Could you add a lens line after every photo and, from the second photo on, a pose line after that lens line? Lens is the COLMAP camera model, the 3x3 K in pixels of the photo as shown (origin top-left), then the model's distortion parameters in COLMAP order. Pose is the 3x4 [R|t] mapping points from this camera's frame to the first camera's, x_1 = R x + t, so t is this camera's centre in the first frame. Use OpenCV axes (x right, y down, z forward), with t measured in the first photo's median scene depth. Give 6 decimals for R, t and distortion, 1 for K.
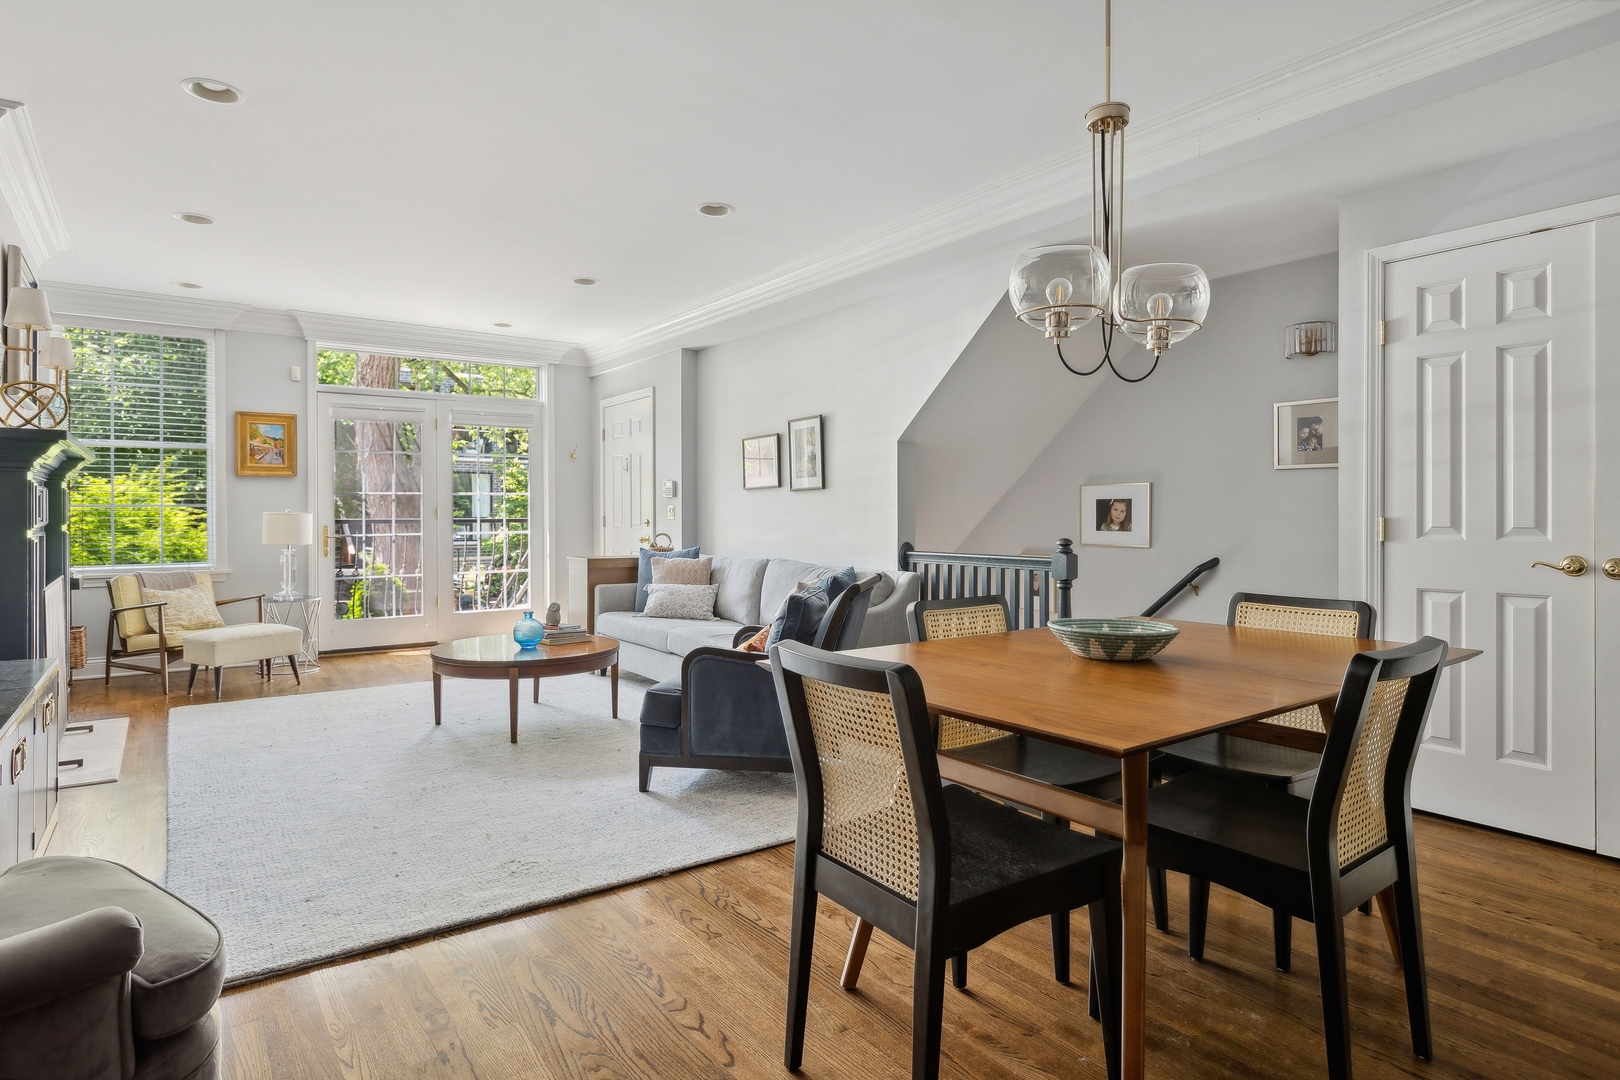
lens RADIAL K [[881.3, 0, 813.2], [0, 881.3, 525.8], [0, 0, 1]] dist [0.001190, 0.000003]
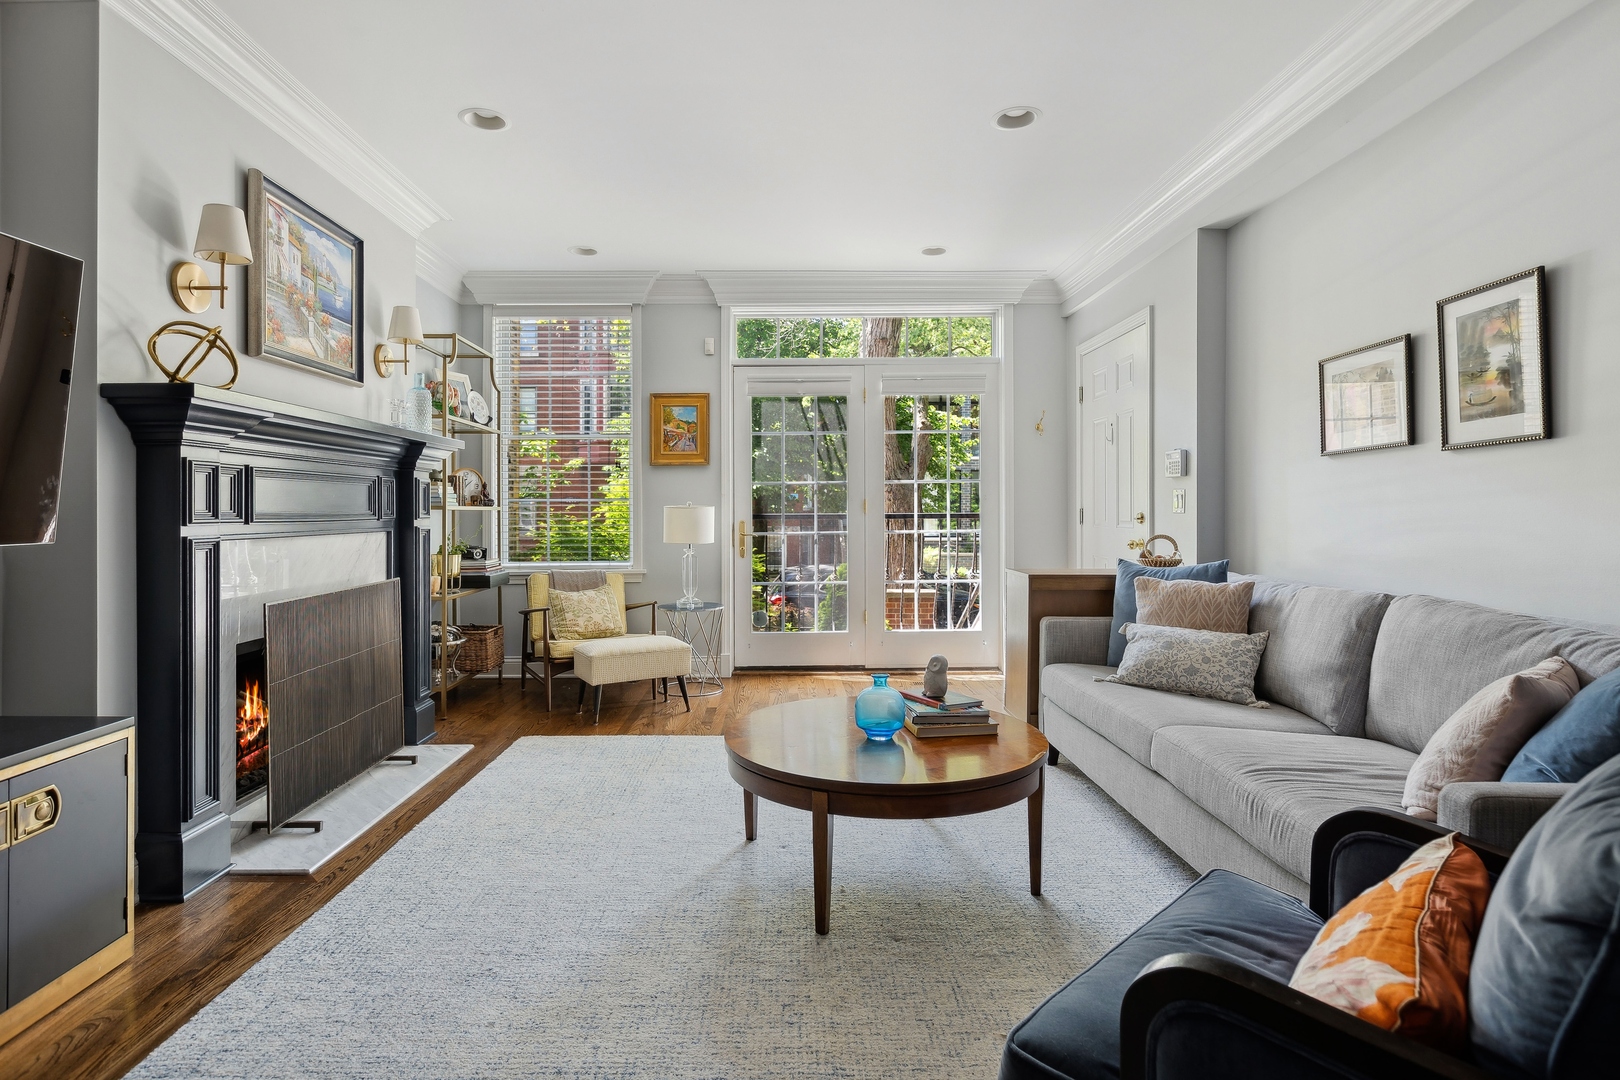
lens RADIAL K [[836.3, 0, 784.3], [0, 836.3, 520.4], [0, 0, 1]] dist [0.003584, 0.002494]
pose [[0.807158, 0.001962, -0.590332, -0.043098], [-0.003520, 0.999993, -0.001490, -0.000012], [0.590325, 0.003280, 0.807159, 0.408357]]
